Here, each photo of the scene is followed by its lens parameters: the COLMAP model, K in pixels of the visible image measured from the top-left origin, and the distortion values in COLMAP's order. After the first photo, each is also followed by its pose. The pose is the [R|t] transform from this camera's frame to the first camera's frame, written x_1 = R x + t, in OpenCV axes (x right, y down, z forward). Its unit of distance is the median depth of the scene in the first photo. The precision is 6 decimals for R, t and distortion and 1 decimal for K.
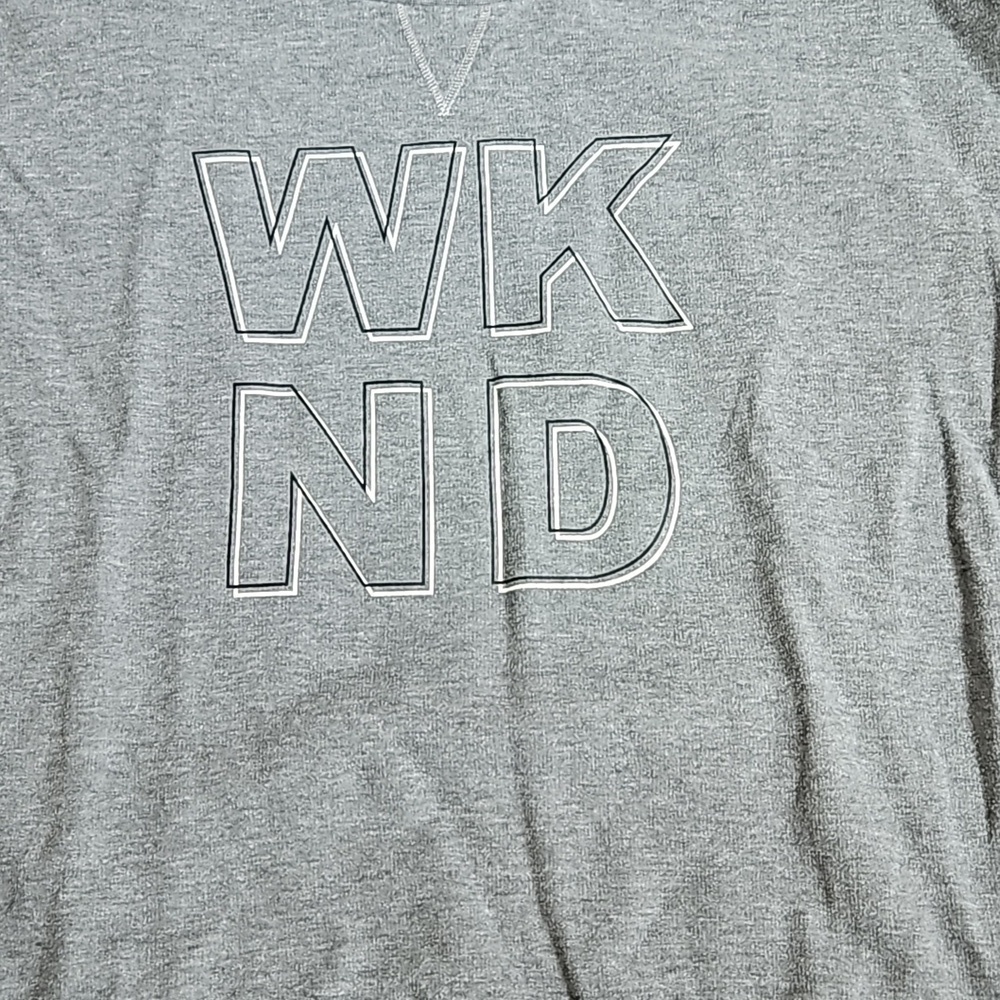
lens RADIAL K [[1452.3, 0, 485.9], [0, 1452.3, 524.3], [0, 0, 1]] dist [0.047662, 0.000000]
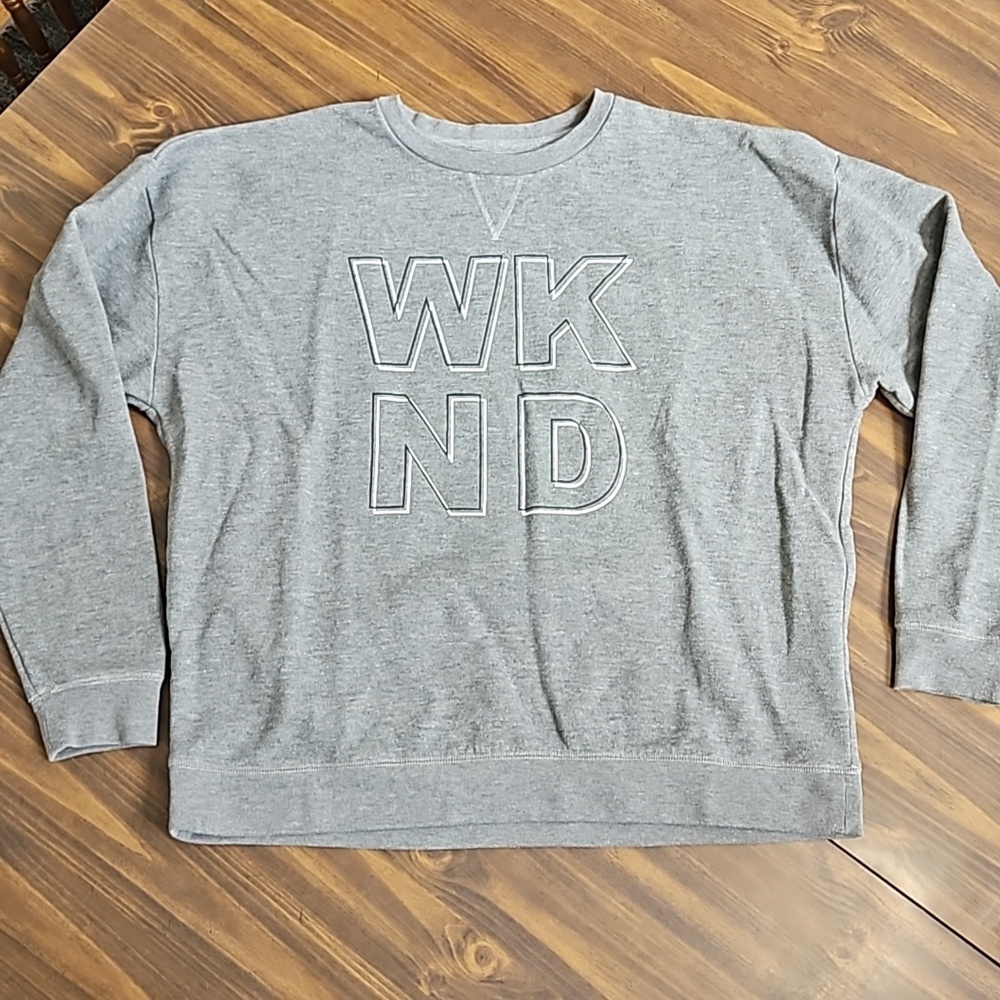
lens RADIAL K [[1452.3, 0, 492.1], [0, 1452.3, 504.6], [0, 0, 1]] dist [0.047662, 0.000000]
pose [[0.999498, 0.026713, 0.017034, -0.058570], [-0.026460, 0.999538, -0.014948, 0.061732], [-0.017425, 0.014489, 0.999743, -0.775005]]
